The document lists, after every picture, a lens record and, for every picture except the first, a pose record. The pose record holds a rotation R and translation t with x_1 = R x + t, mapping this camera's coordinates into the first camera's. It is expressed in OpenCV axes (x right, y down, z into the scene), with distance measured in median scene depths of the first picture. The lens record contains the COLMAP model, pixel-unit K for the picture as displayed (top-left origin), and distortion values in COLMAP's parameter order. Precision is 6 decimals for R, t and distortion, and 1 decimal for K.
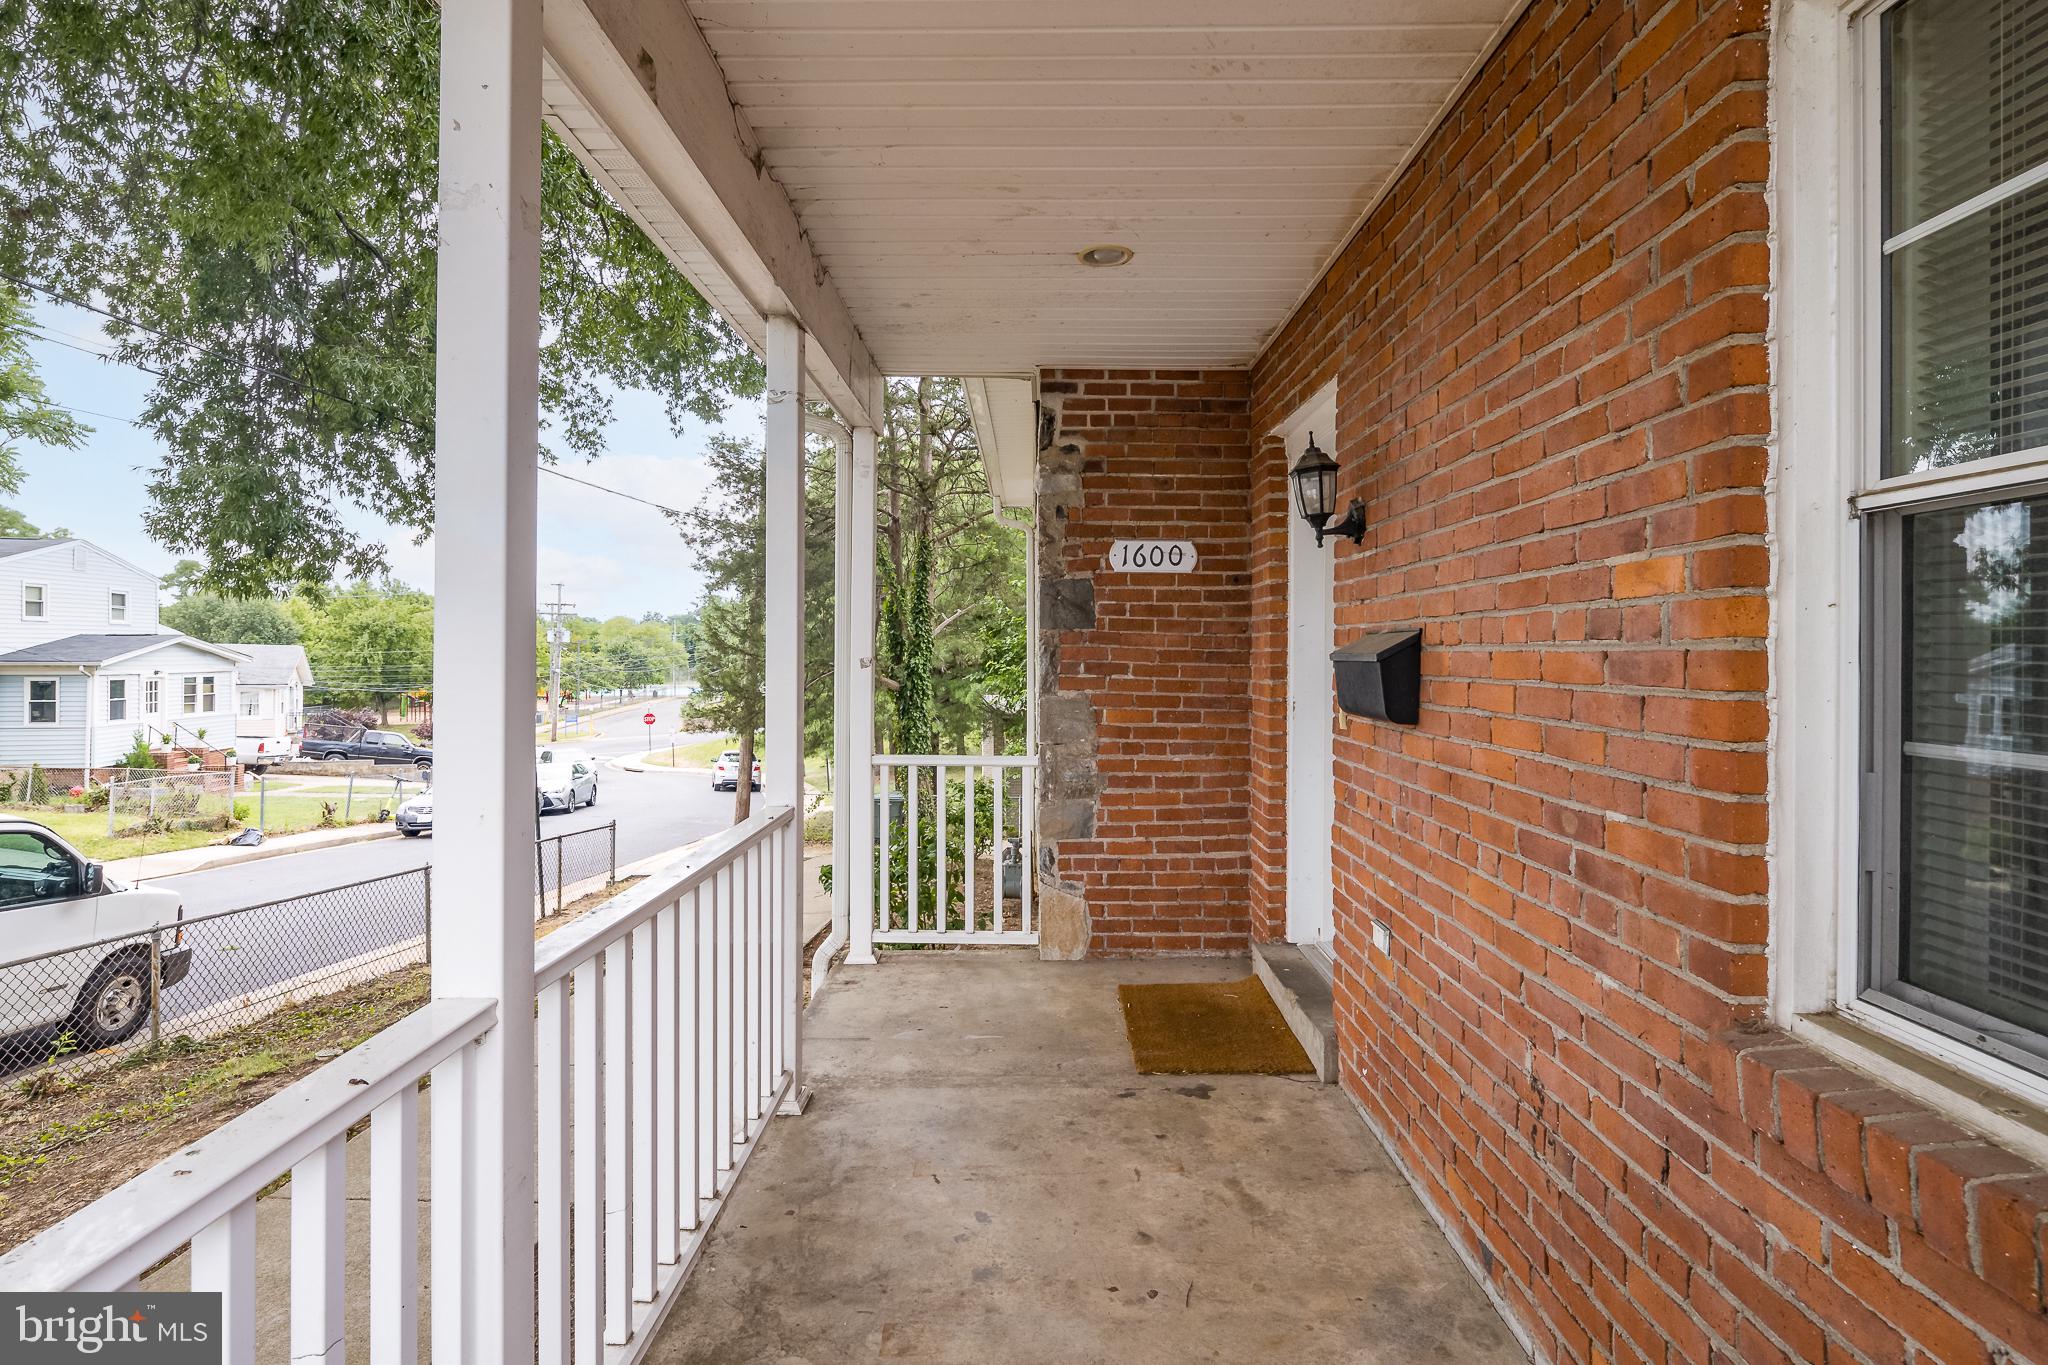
lens RADIAL K [[1013.6, 0, 1024.3], [0, 1013.6, 649.4], [0, 0, 1]] dist [0.006201, -0.006699]
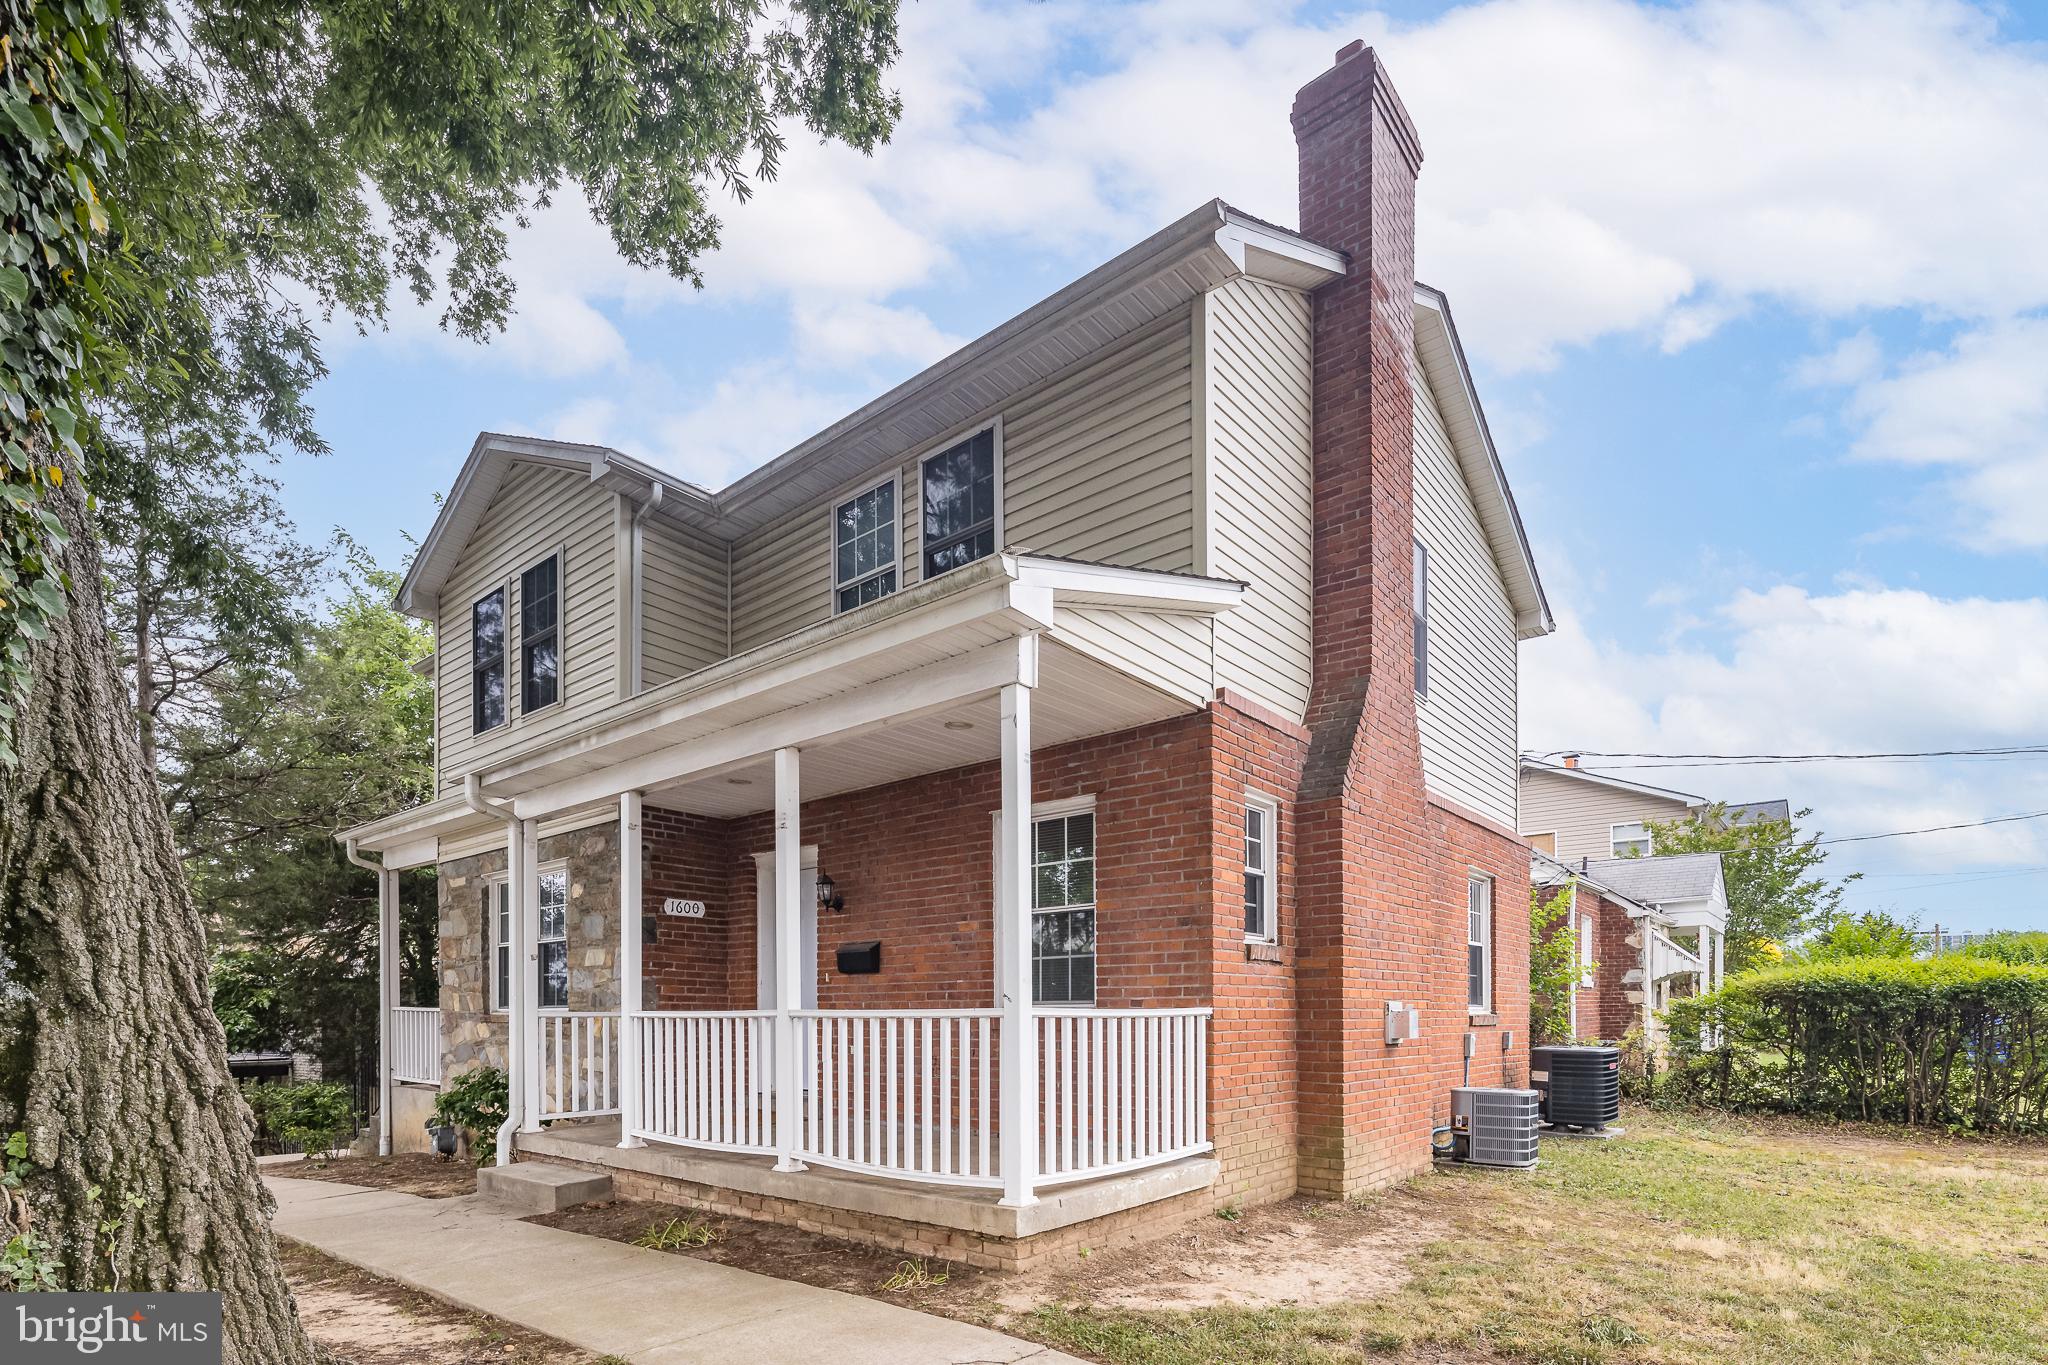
lens RADIAL K [[1015.5, 0, 1020.5], [0, 1015.5, 1005.4], [0, 0, 1]] dist [-0.000911, -0.000393]
pose [[0.625433, 0.000114, 0.780278, -1.825804], [0.005748, 0.999972, -0.004754, 0.199421], [-0.780257, 0.007458, 0.625415, -1.327155]]
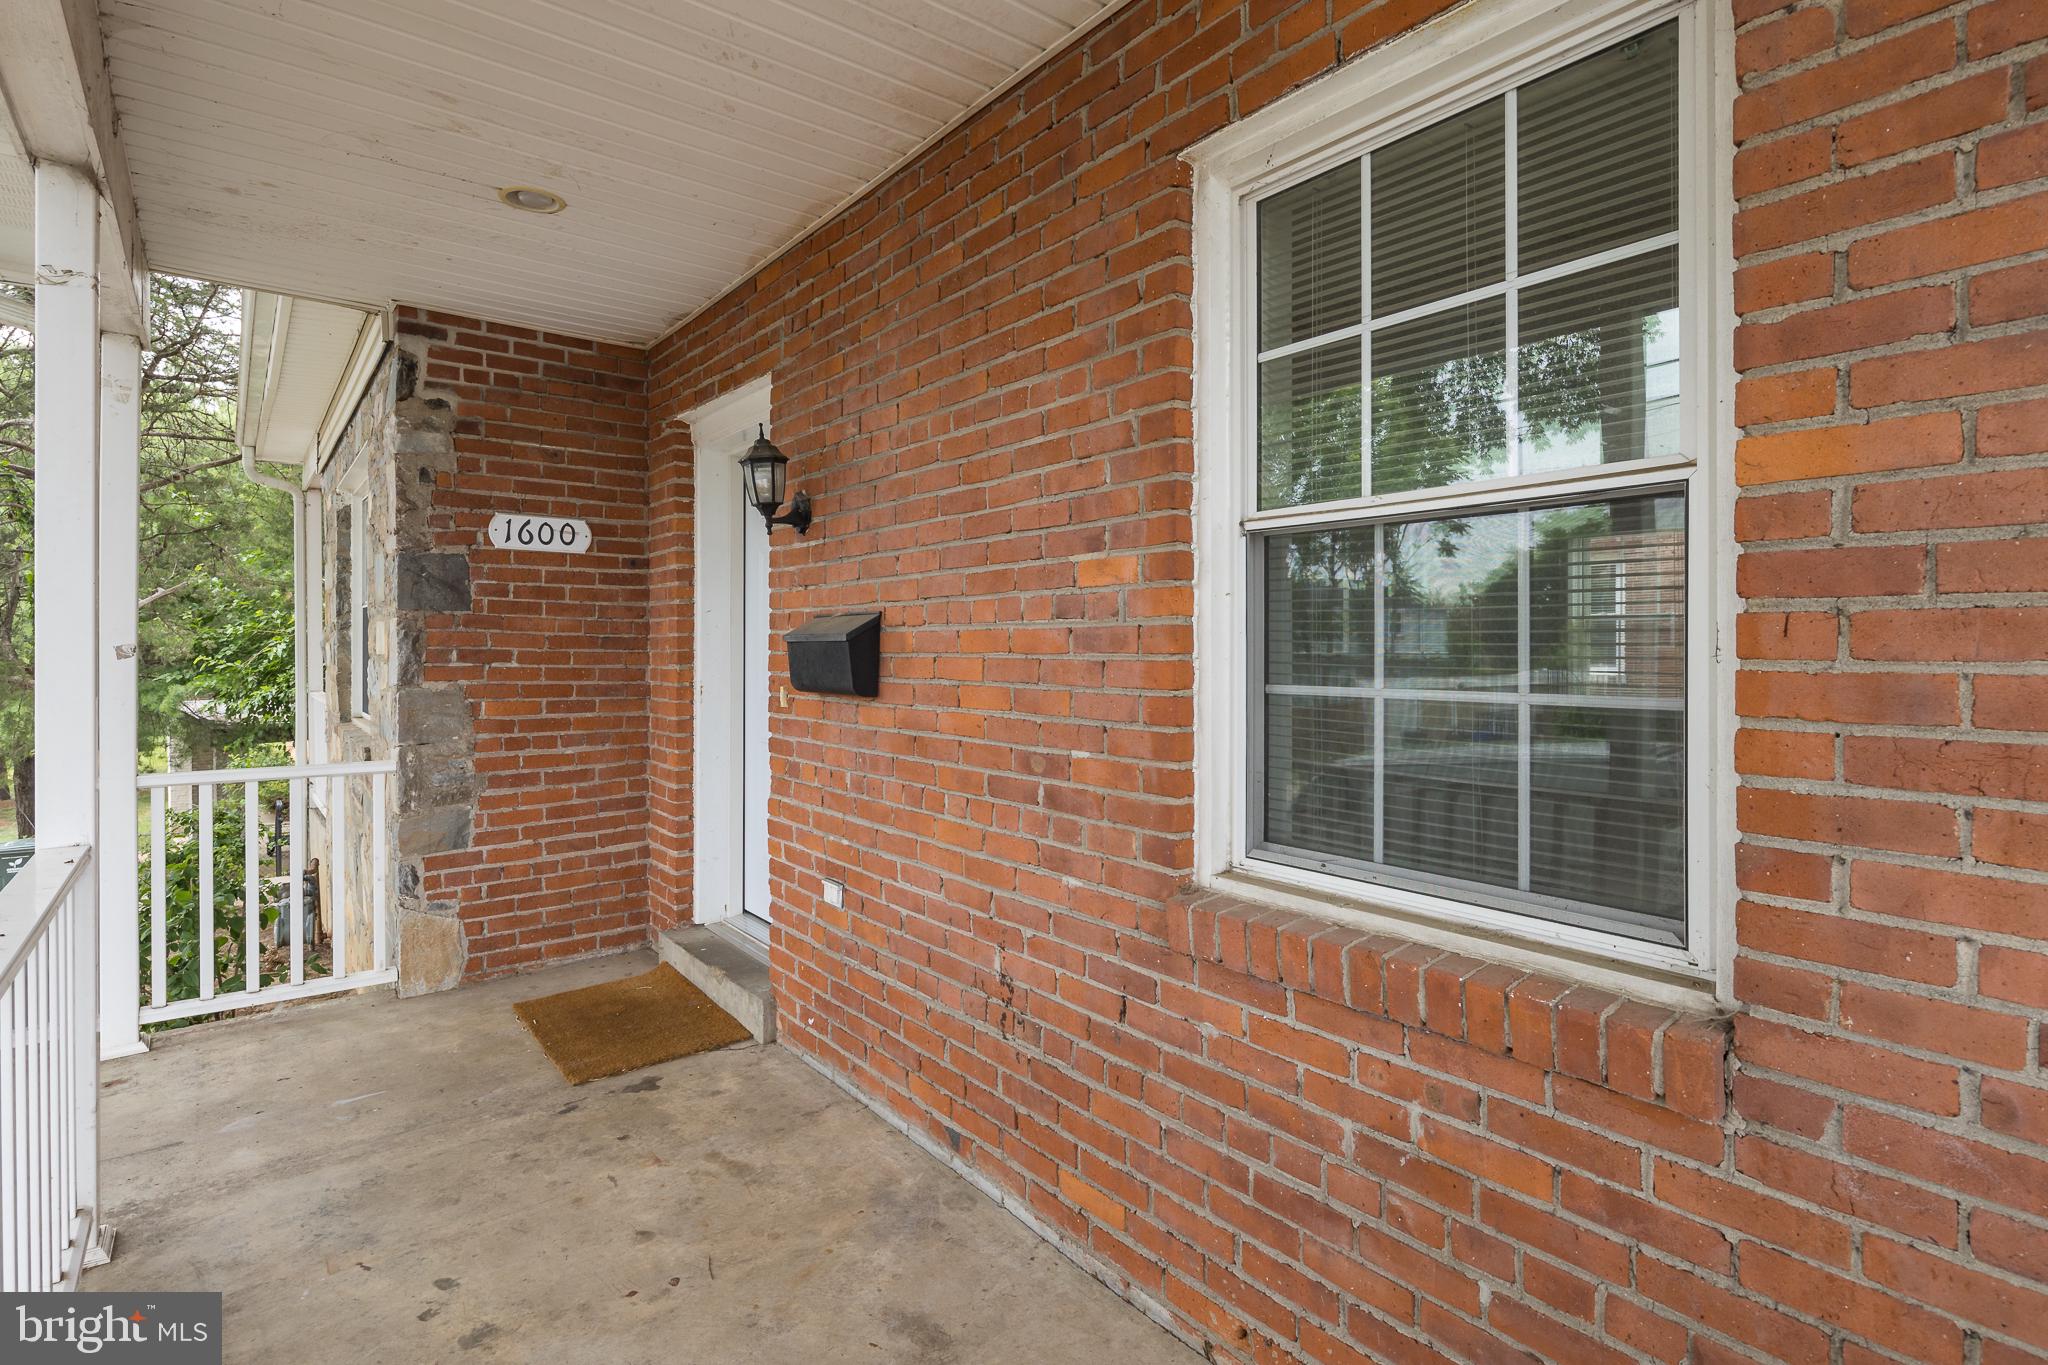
lens RADIAL K [[1007.3, 0, 1017.4], [0, 1007.3, 645.1], [0, 0, 1]] dist [0.000130, -0.001873]
pose [[0.781144, -0.003920, 0.624339, -0.196801], [0.002288, 0.999992, 0.003416, 0.013612], [-0.624347, -0.001240, 0.781146, 0.027322]]
